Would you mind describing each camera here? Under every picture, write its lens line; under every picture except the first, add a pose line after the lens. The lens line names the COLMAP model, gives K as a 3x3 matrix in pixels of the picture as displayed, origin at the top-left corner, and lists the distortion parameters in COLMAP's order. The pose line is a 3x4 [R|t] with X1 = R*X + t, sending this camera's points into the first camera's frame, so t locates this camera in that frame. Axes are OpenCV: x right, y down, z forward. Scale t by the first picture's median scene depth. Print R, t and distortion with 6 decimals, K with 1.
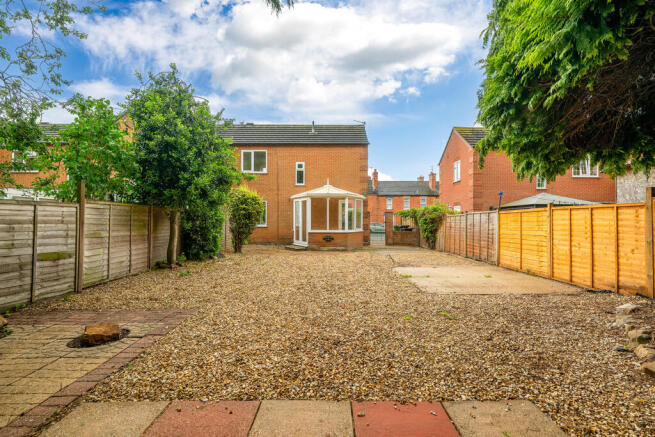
lens RADIAL K [[302.3, 0, 334.5], [0, 302.3, 219.0], [0, 0, 1]] dist [-0.005288, 0.003819]
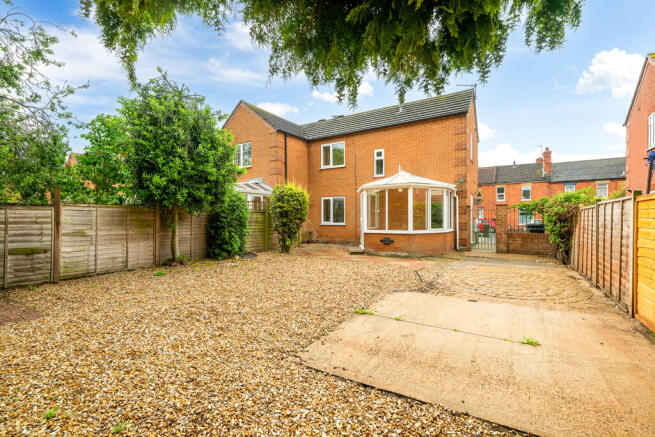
lens RADIAL K [[302.3, 0, 325.0], [0, 302.3, 220.6], [0, 0, 1]] dist [-0.005288, 0.003819]
pose [[0.835081, -0.002331, -0.550122, 0.279977], [0.010517, 0.999876, 0.011729, -0.000021], [0.550027, -0.015580, 0.835002, 0.253473]]
